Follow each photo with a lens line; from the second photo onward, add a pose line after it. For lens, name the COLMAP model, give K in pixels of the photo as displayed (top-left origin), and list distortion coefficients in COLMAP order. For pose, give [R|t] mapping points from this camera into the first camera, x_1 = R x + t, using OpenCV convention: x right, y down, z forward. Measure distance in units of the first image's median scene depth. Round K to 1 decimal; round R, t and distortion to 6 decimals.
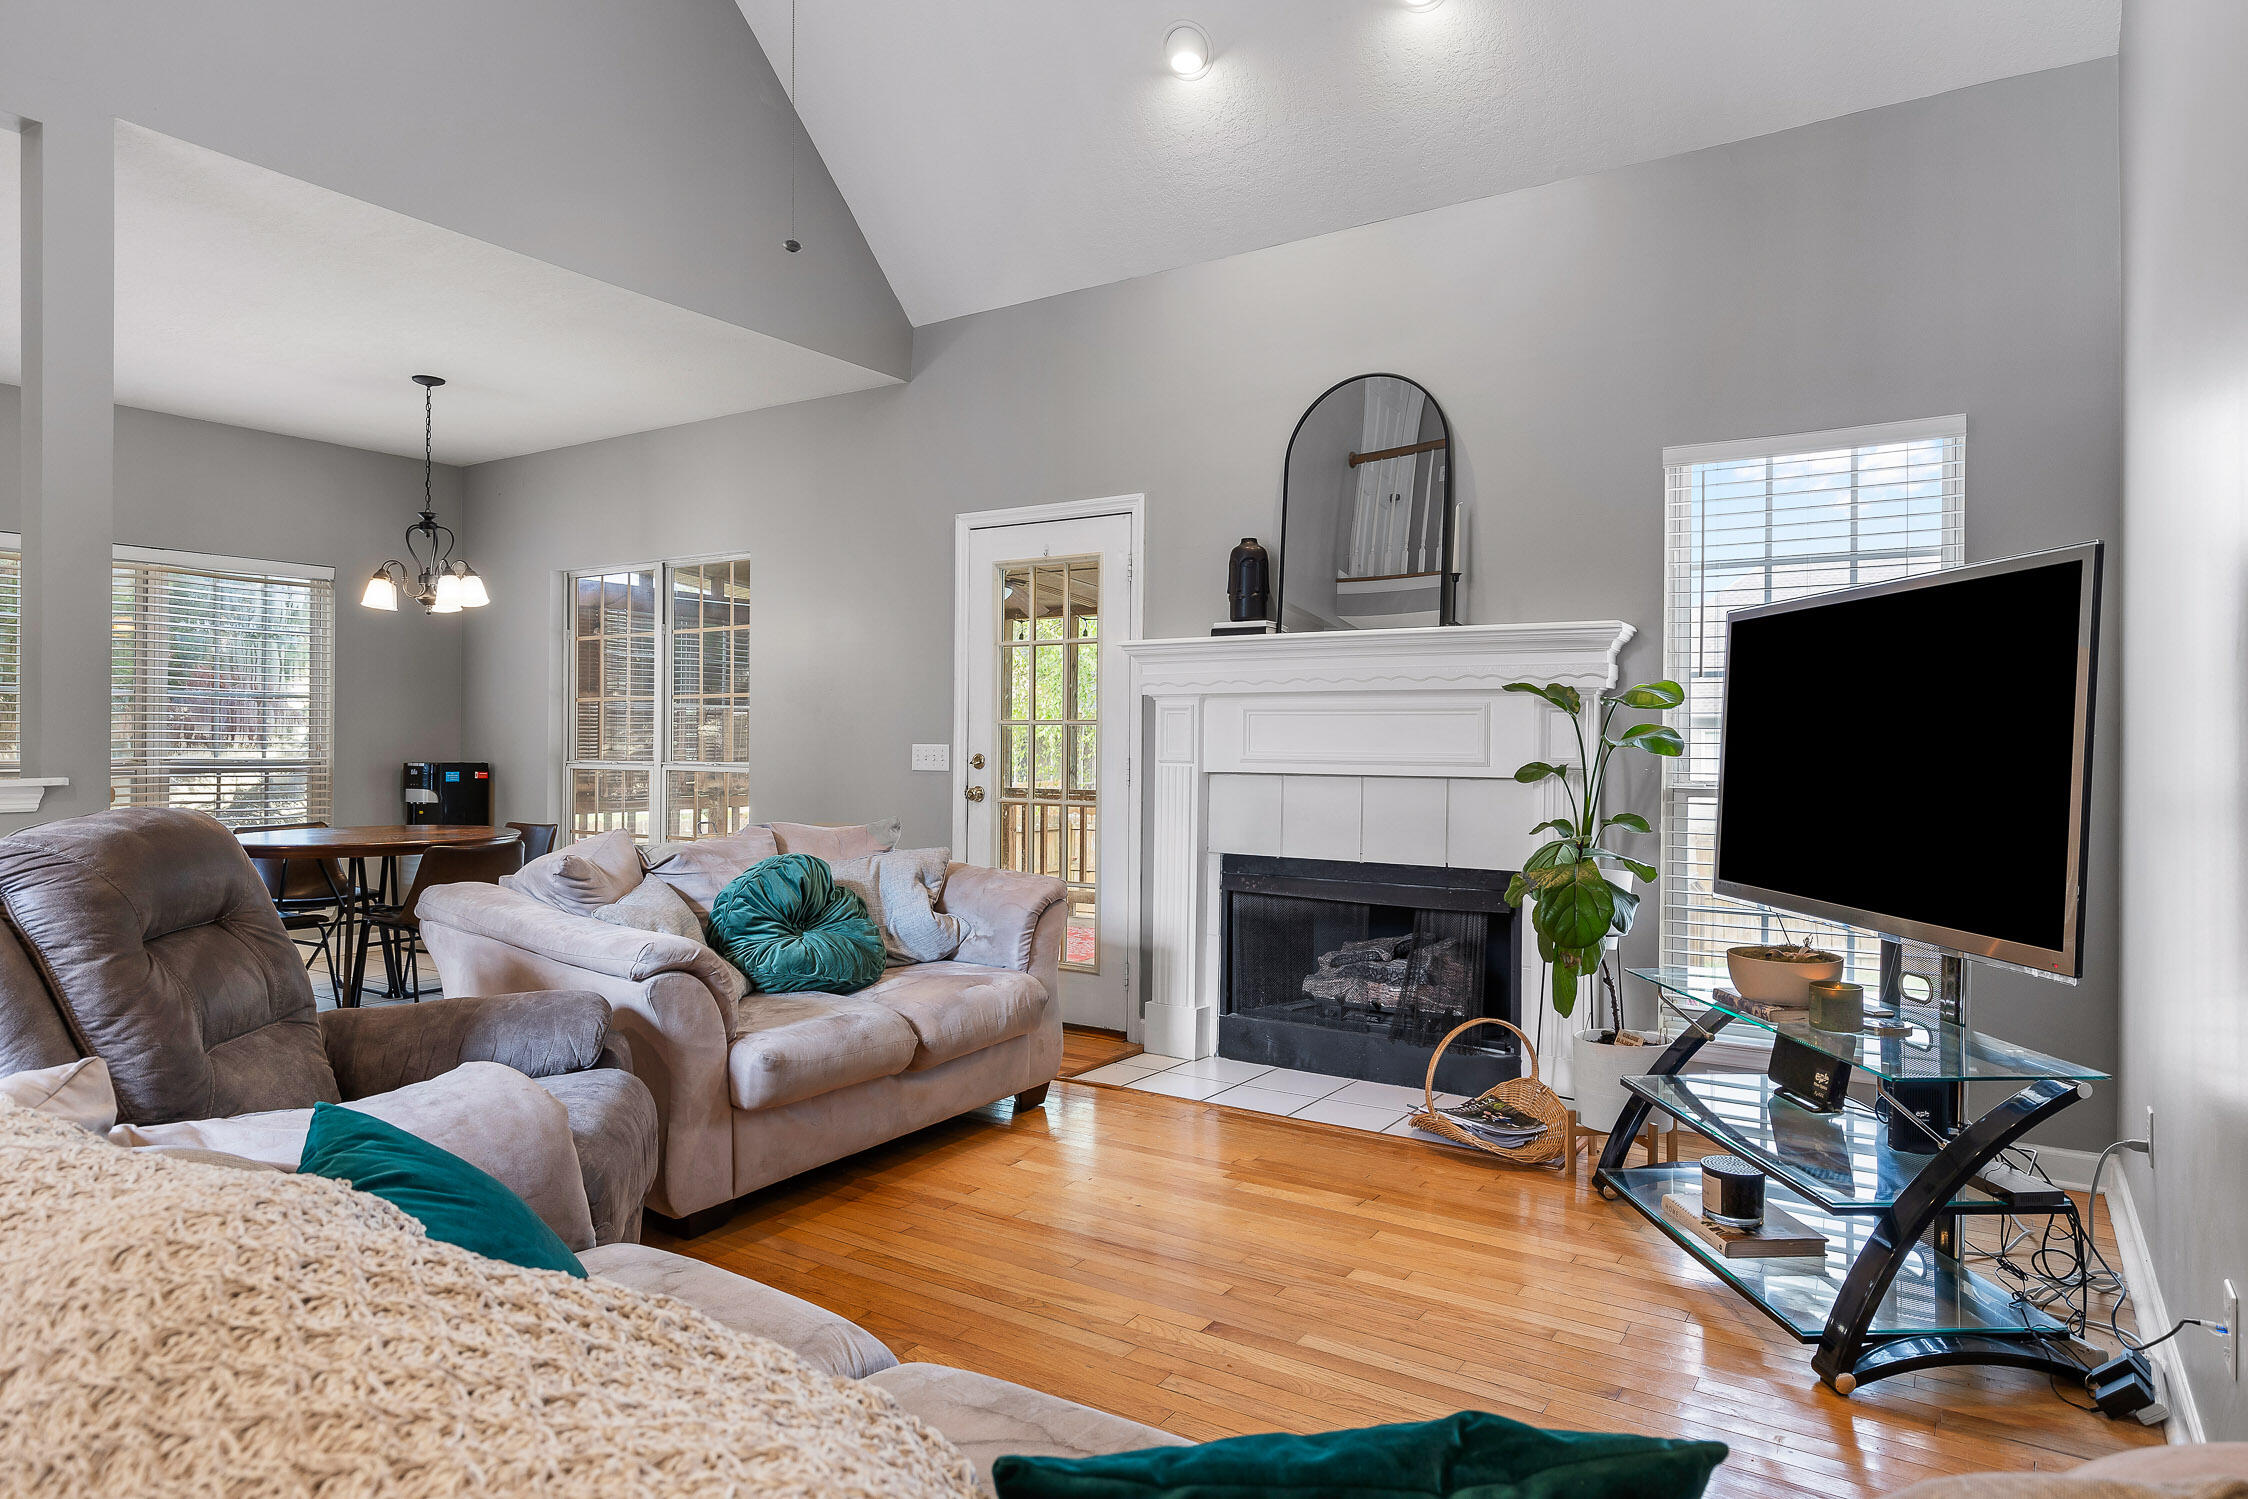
lens RADIAL K [[1325.3, 0, 1123.6], [0, 1325.3, 753.1], [0, 0, 1]] dist [0.007777, 0.002605]
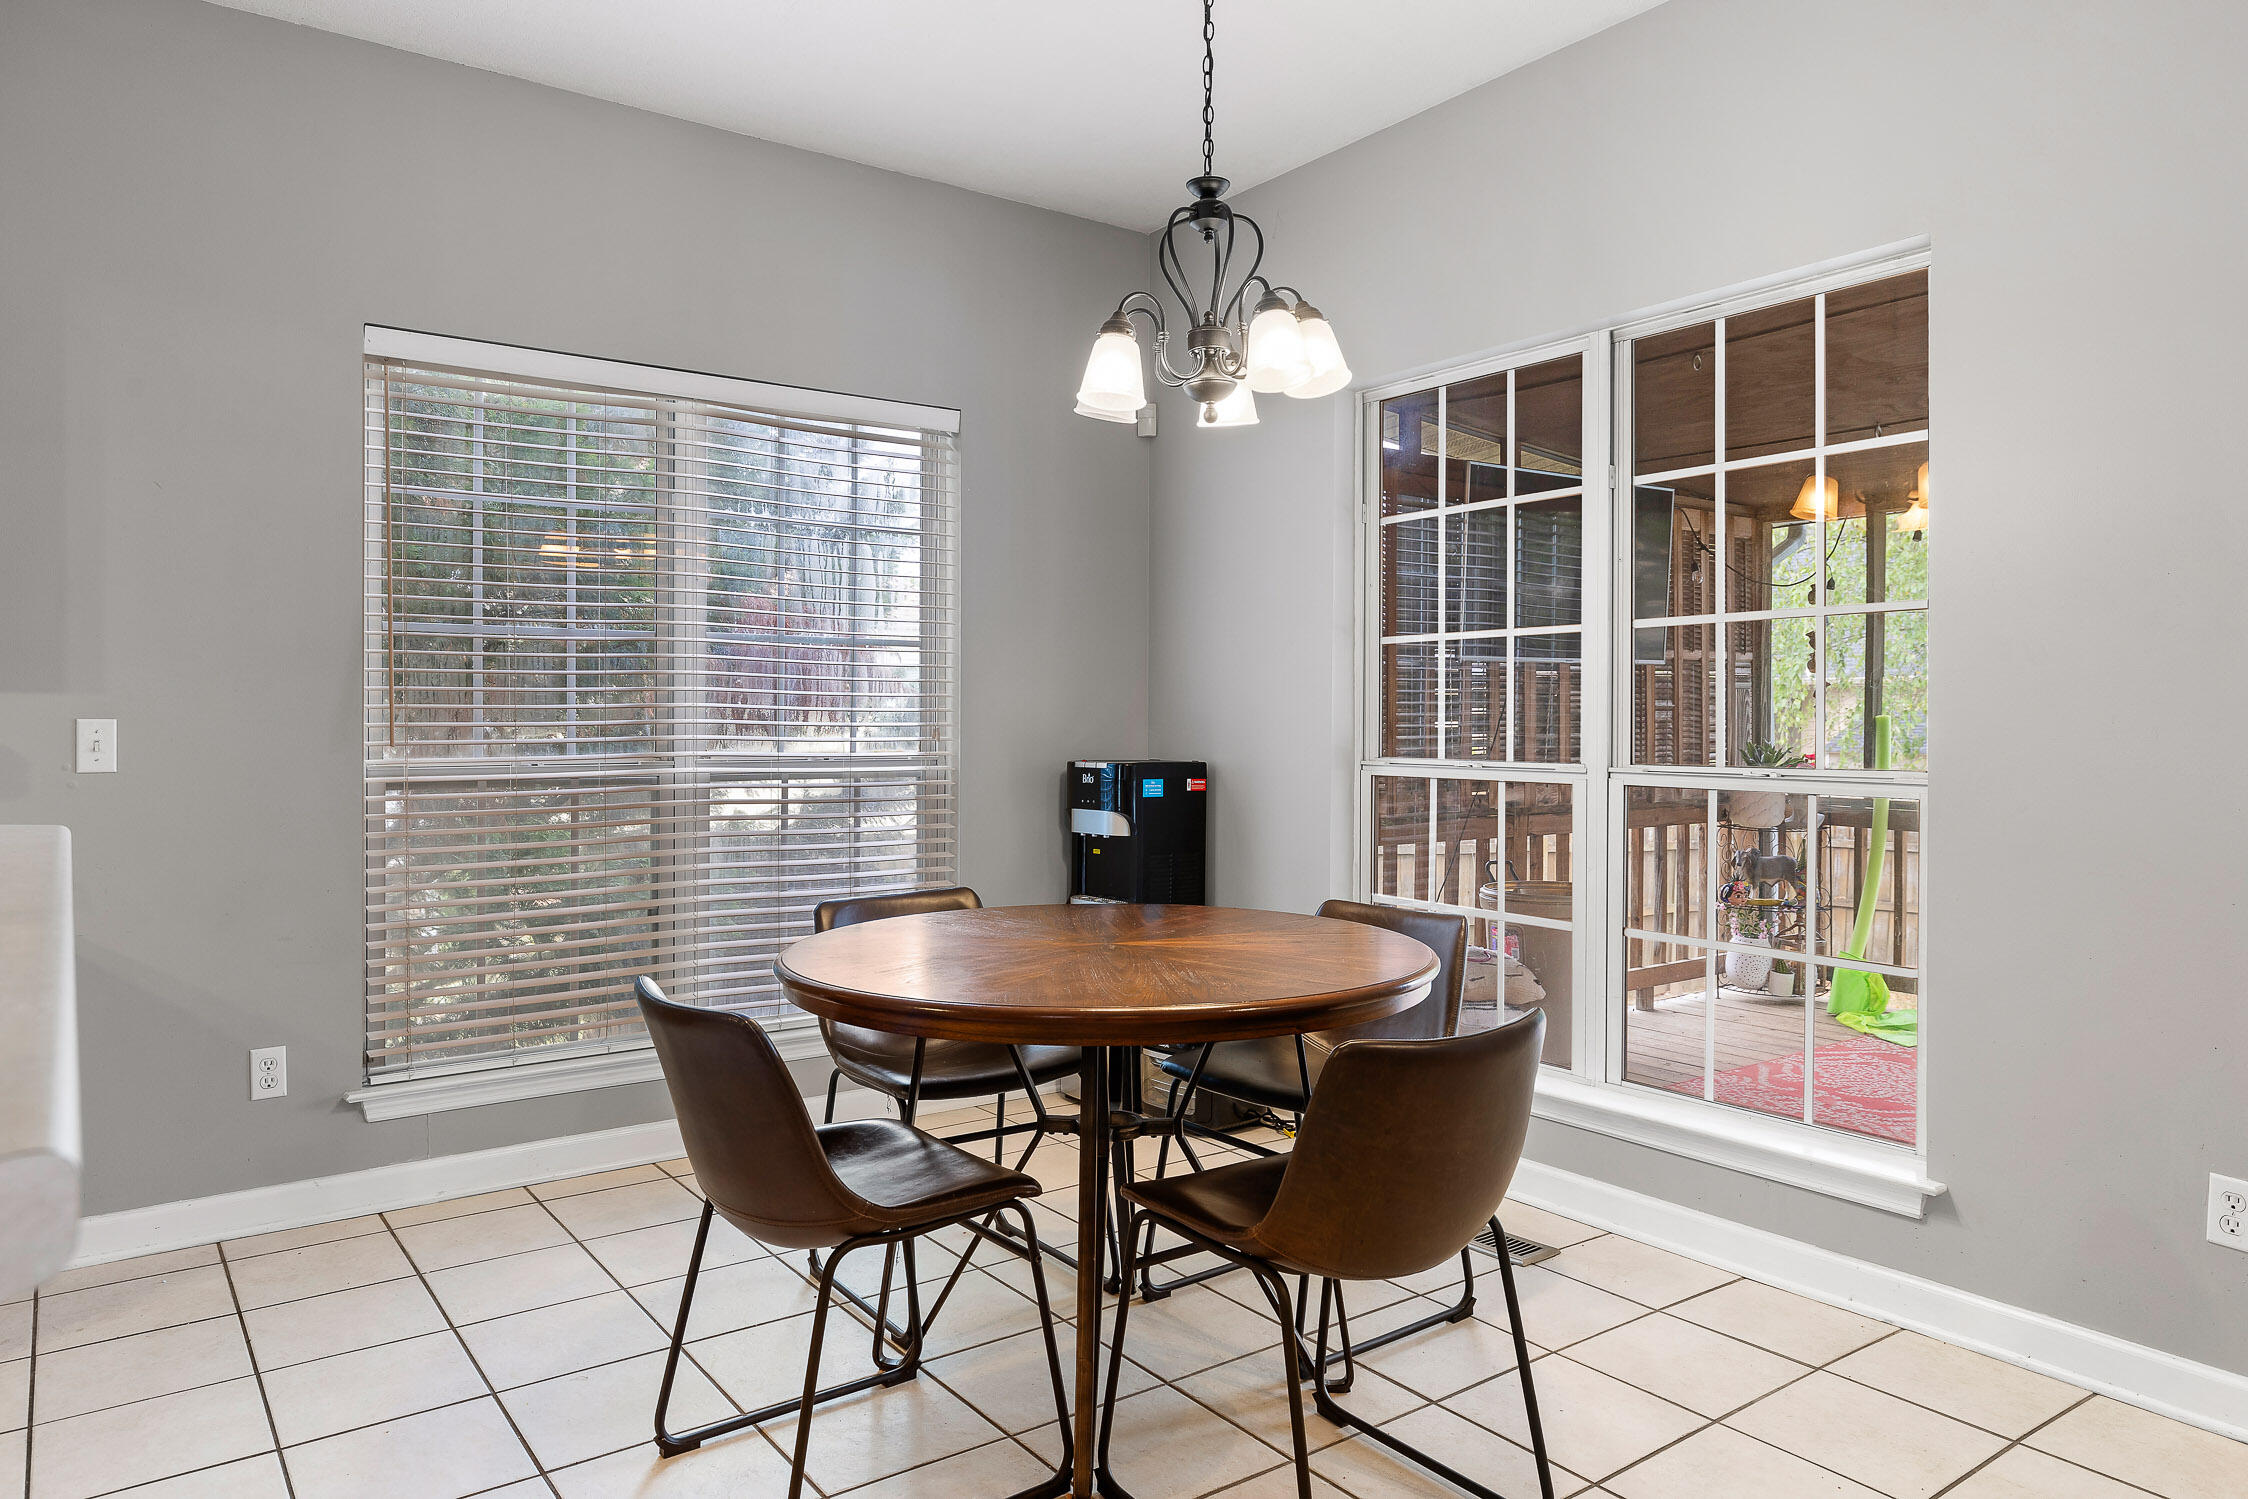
lens RADIAL K [[1453.0, 0, 1125.8], [0, 1453.0, 742.9], [0, 0, 1]] dist [-0.007333, -0.000471]
pose [[0.936872, 0.002589, -0.349664, -0.320562], [-0.000170, 0.999976, 0.006948, -0.004675], [0.349673, -0.006450, 0.936850, 0.462089]]
